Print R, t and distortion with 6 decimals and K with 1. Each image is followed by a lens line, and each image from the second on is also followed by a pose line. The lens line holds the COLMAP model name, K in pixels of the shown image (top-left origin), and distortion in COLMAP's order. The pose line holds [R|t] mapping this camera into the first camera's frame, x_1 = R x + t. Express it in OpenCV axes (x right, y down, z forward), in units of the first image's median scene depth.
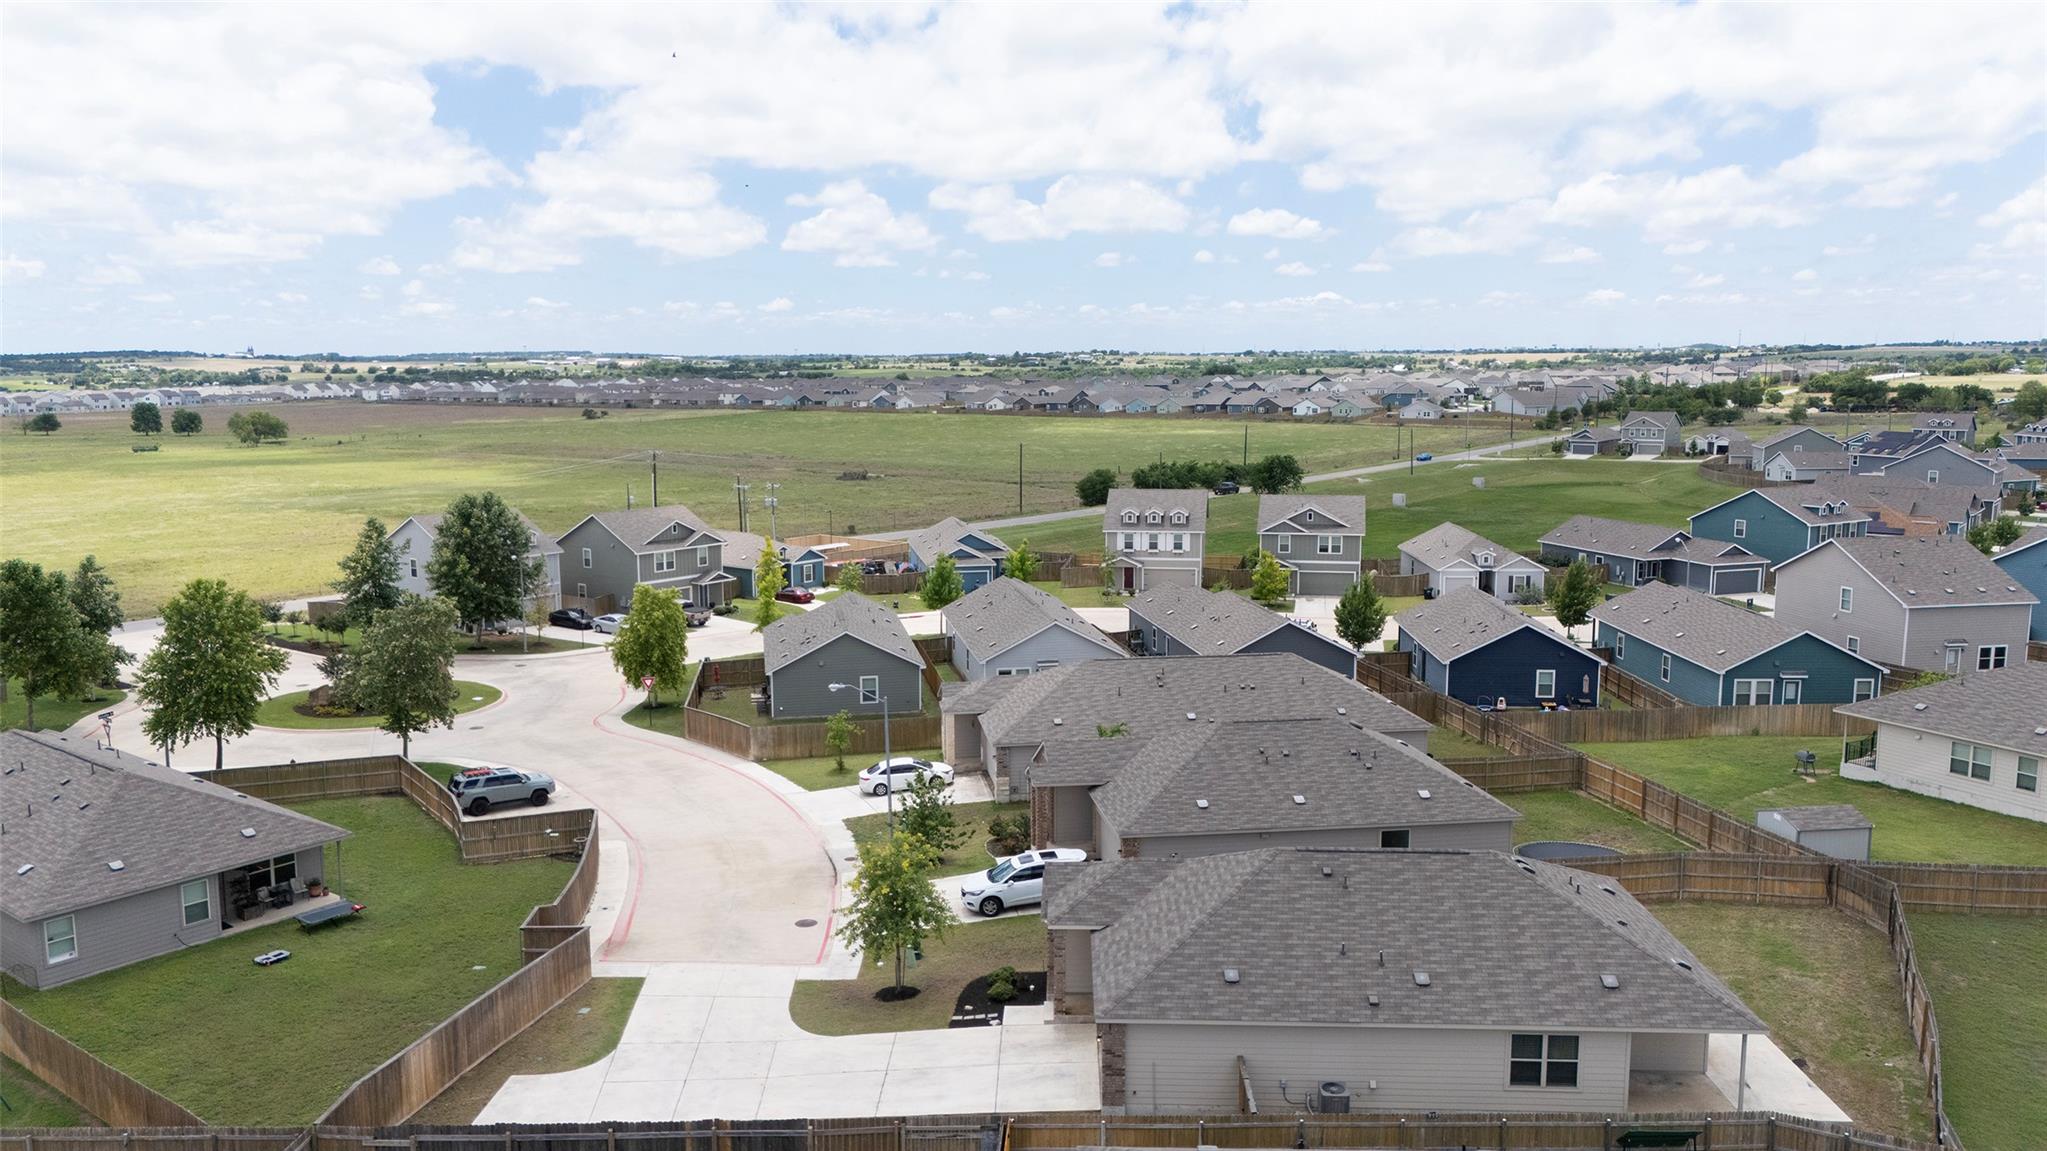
lens RADIAL K [[1507.7, 0, 1027.5], [0, 1507.7, 590.0], [0, 0, 1]] dist [0.076062, -0.073086]
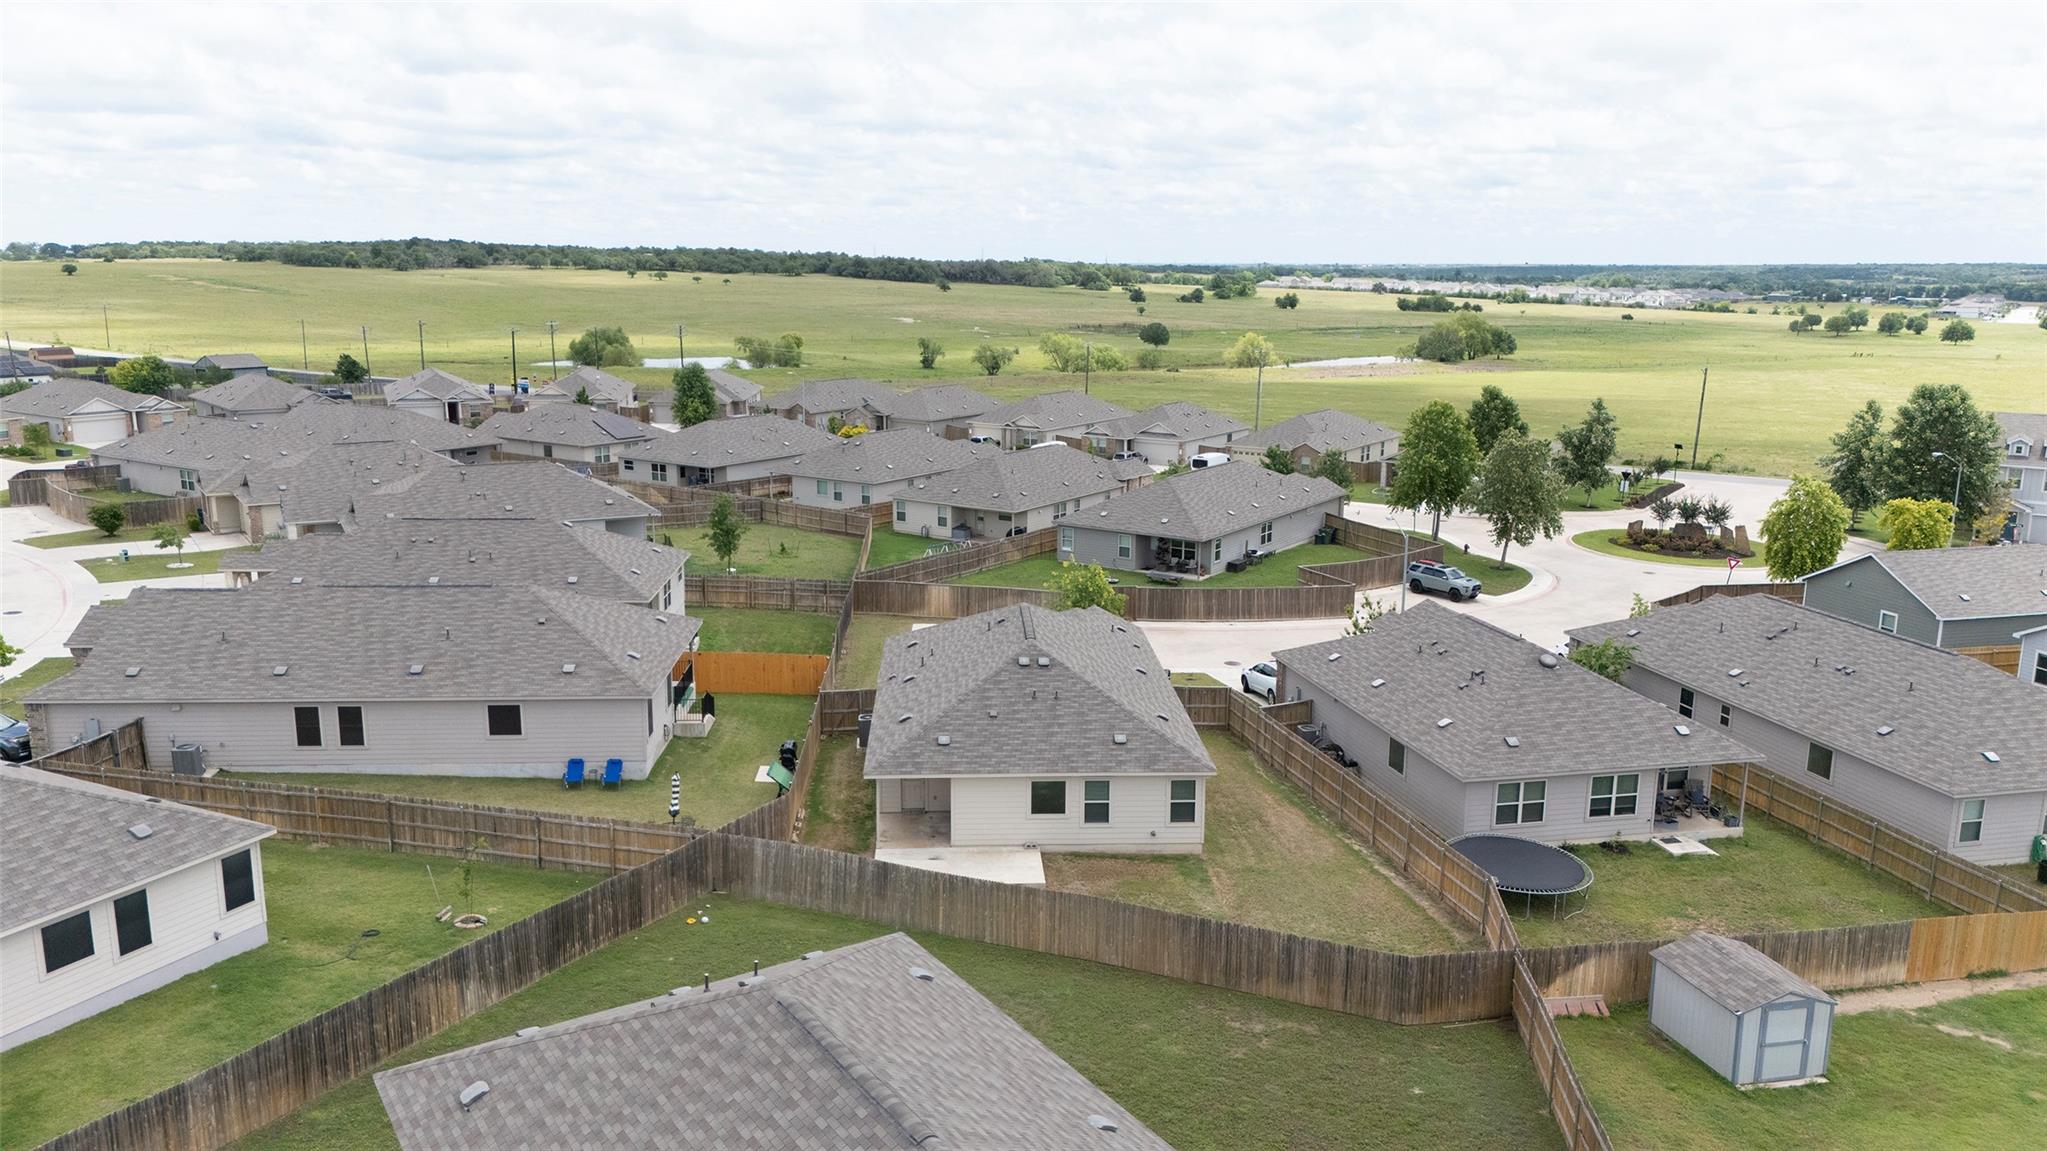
lens RADIAL K [[1507.7, 0, 1027.5], [0, 1507.7, 590.0], [0, 0, 1]] dist [0.076062, -0.073086]
pose [[0.078596, 0.220022, -0.972323, 0.459636], [-0.162393, 0.965139, 0.205270, -0.035425], [0.983591, 0.141765, 0.111586, 0.273567]]
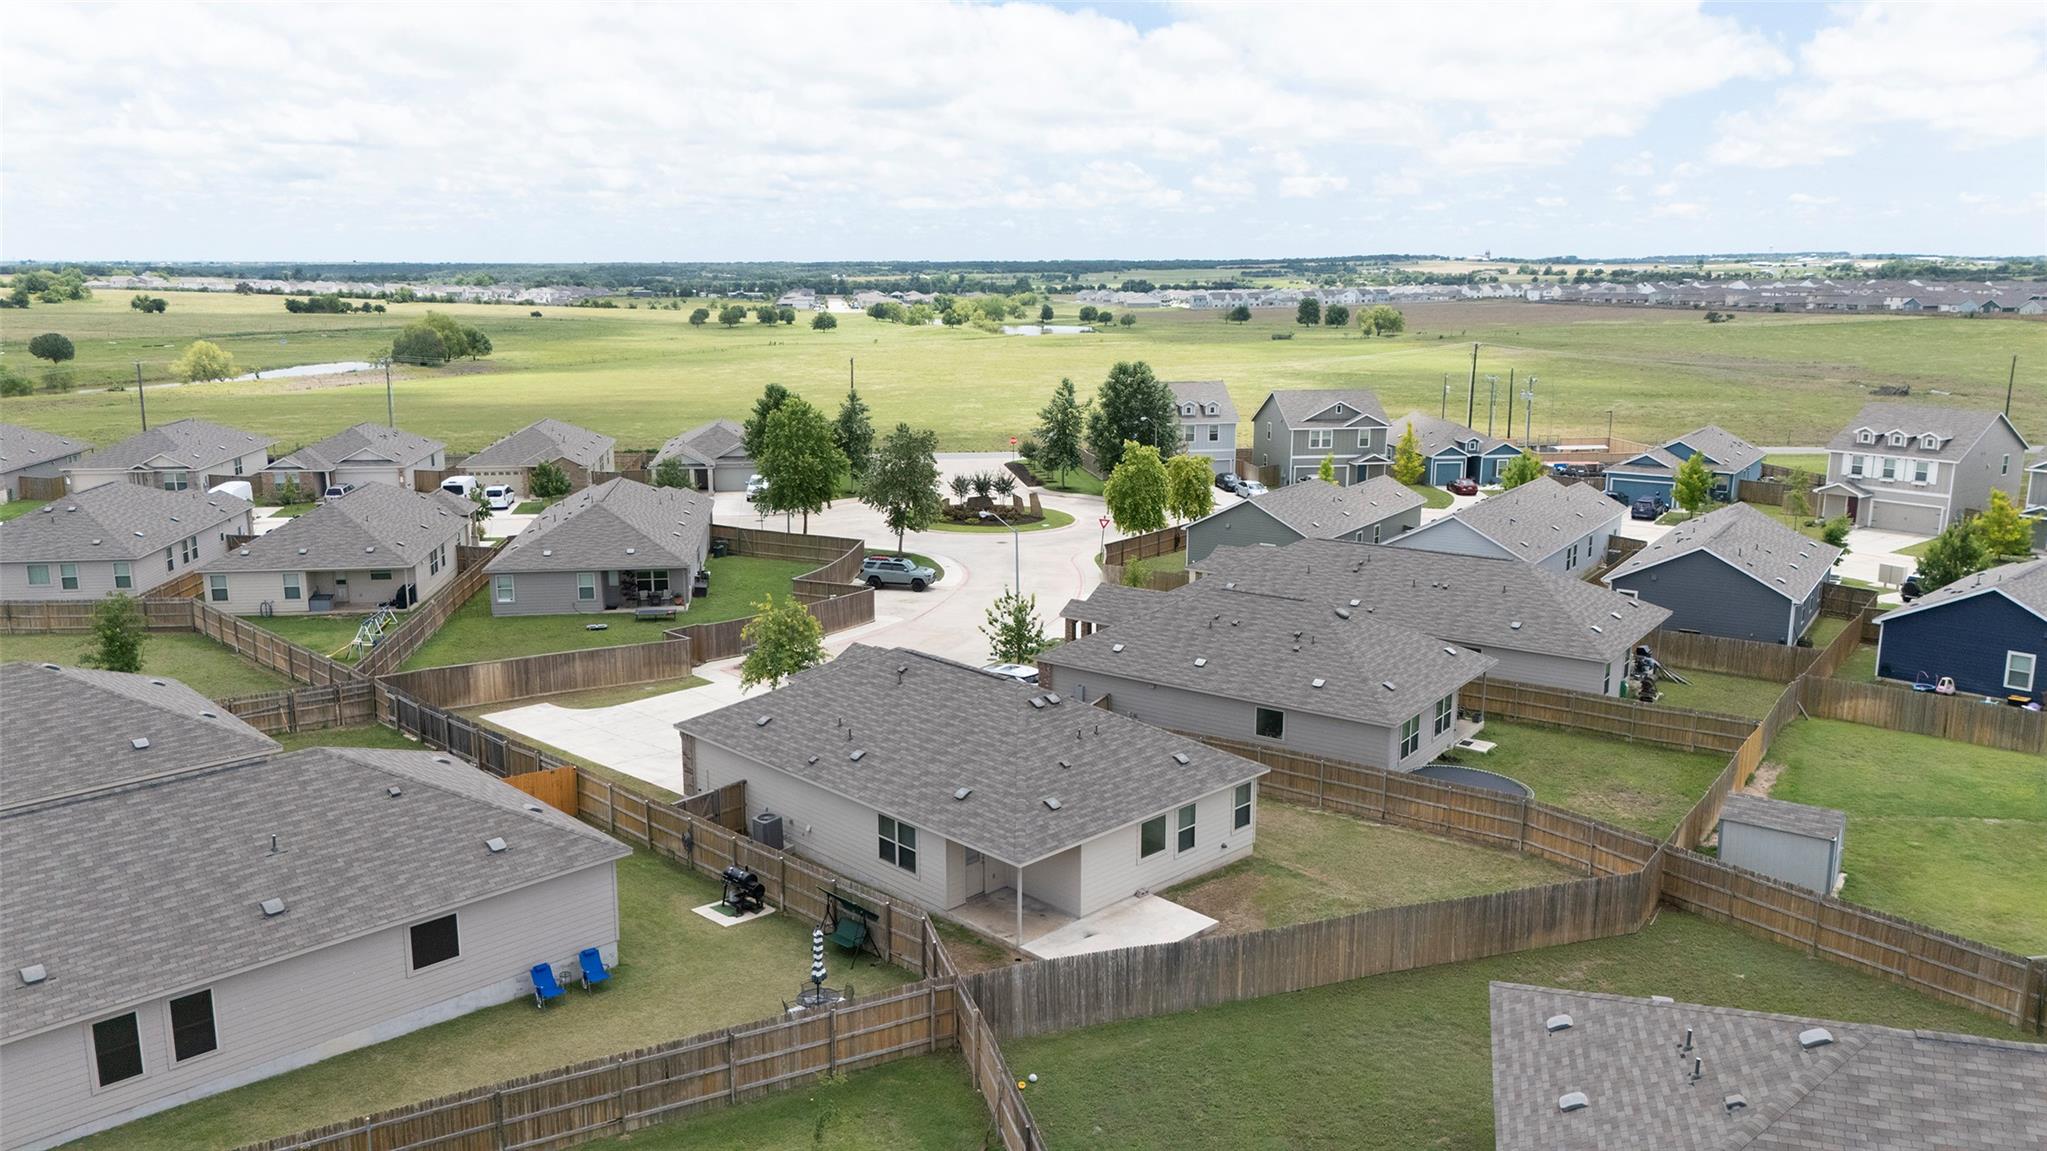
lens RADIAL K [[1507.7, 0, 1027.5], [0, 1507.7, 590.0], [0, 0, 1]] dist [0.076062, -0.073086]
pose [[0.721088, 0.152943, -0.675752, 0.324999], [-0.111197, 0.988235, 0.105010, -0.002223], [0.683862, -0.000580, 0.729611, 0.069549]]
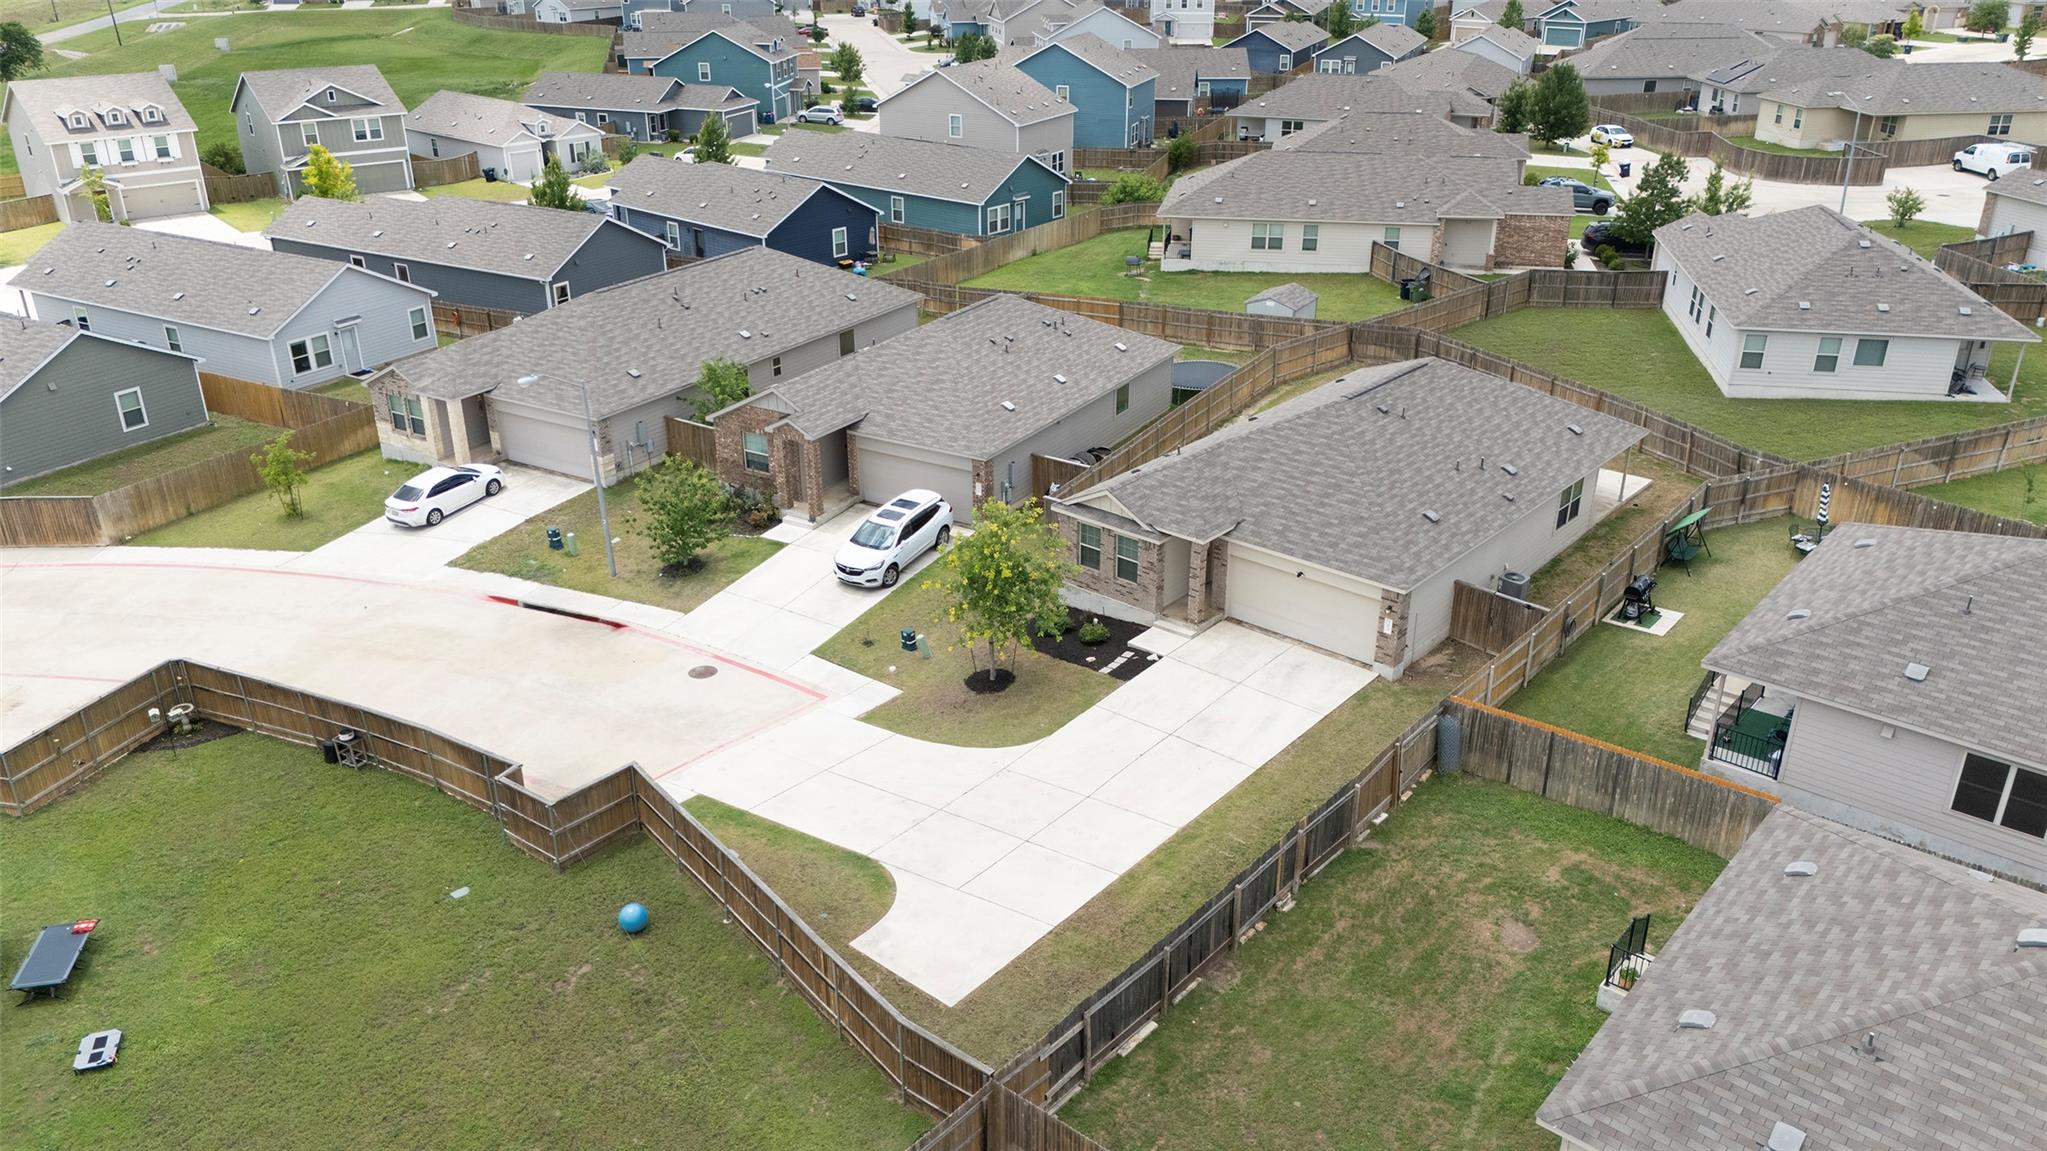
lens RADIAL K [[1507.7, 0, 1027.5], [0, 1507.7, 590.0], [0, 0, 1]] dist [0.076062, -0.073086]
pose [[0.631176, -0.324947, 0.704292, -0.242593], [0.118982, 0.937829, 0.326066, -0.023302], [-0.766459, -0.122007, 0.630598, 0.160695]]
